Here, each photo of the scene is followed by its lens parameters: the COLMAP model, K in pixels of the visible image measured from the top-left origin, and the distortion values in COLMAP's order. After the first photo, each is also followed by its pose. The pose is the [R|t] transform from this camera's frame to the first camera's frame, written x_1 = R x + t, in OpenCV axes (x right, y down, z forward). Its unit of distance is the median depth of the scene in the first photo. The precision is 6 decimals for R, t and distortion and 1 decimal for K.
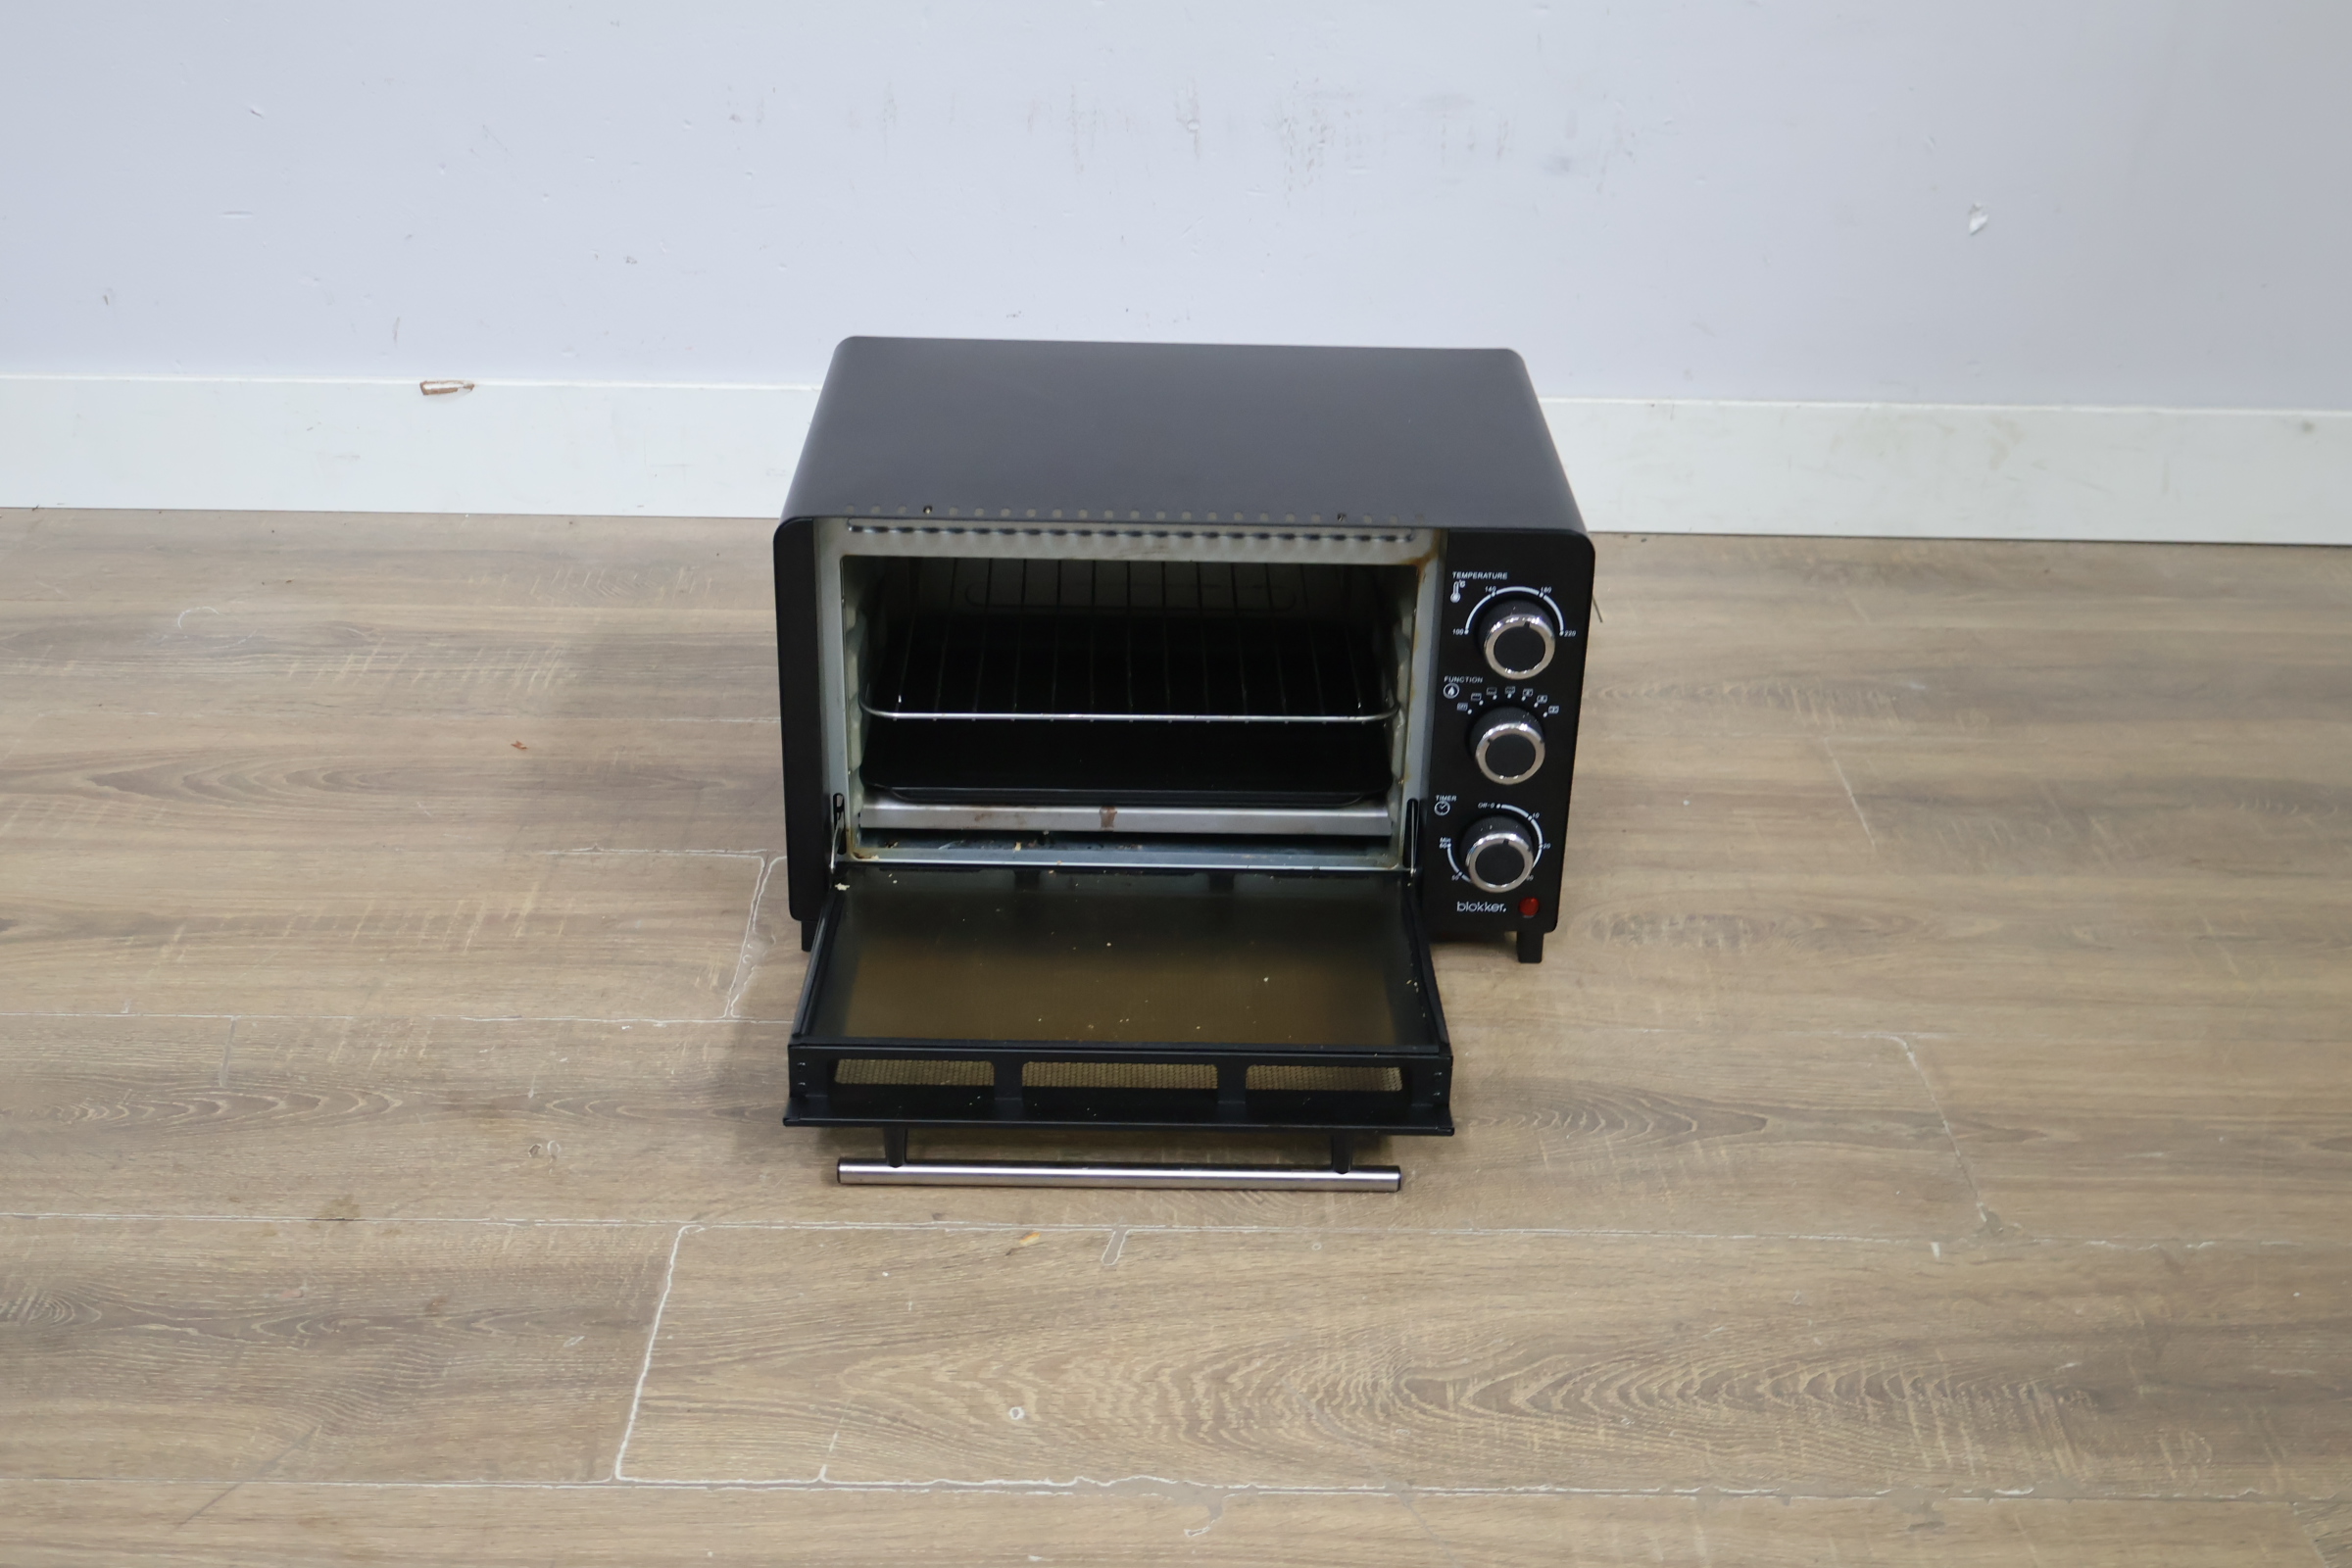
lens RADIAL K [[2649.5, 0, 1175.2], [0, 2649.5, 782.3], [0, 0, 1]] dist [-0.003252, 0.000000]
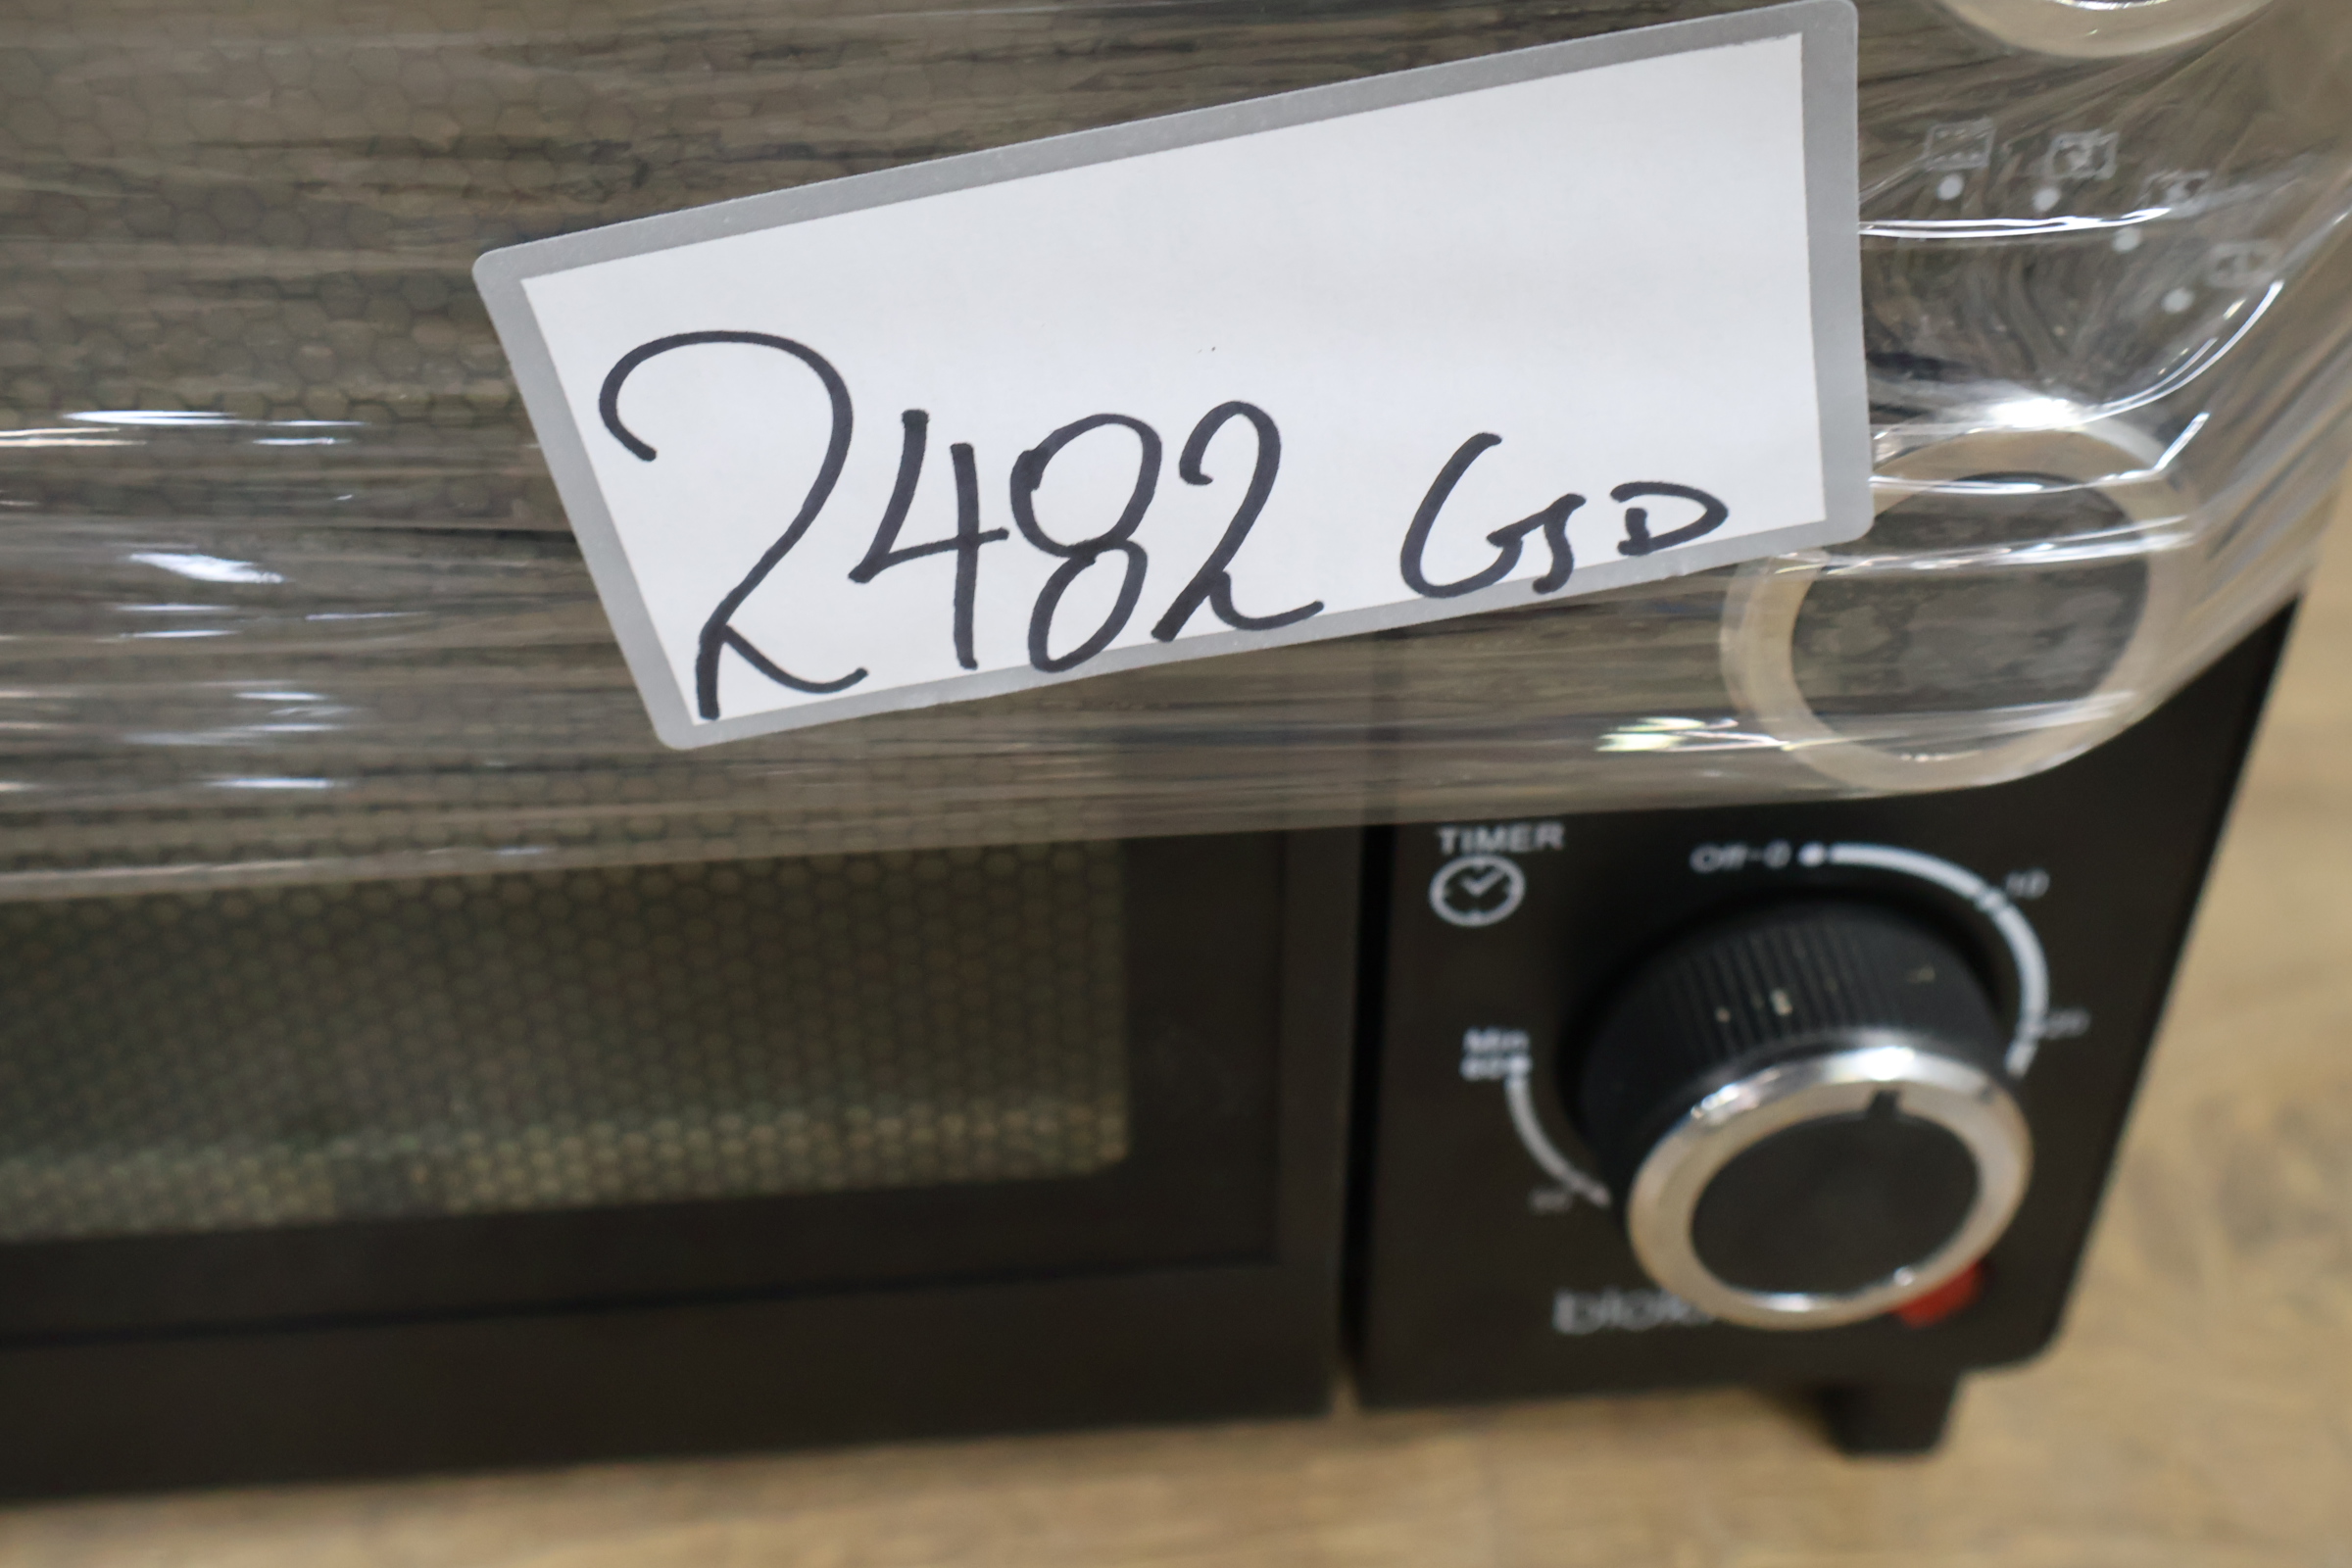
lens RADIAL K [[2649.5, 0, 1101.1], [0, 2649.5, 757.2], [0, 0, 1]] dist [-0.003252, 0.000000]
pose [[0.997629, -0.067936, 0.010995, 0.073693], [0.064385, 0.977777, 0.199515, -0.032803], [-0.024305, -0.198334, 0.979833, 0.816702]]
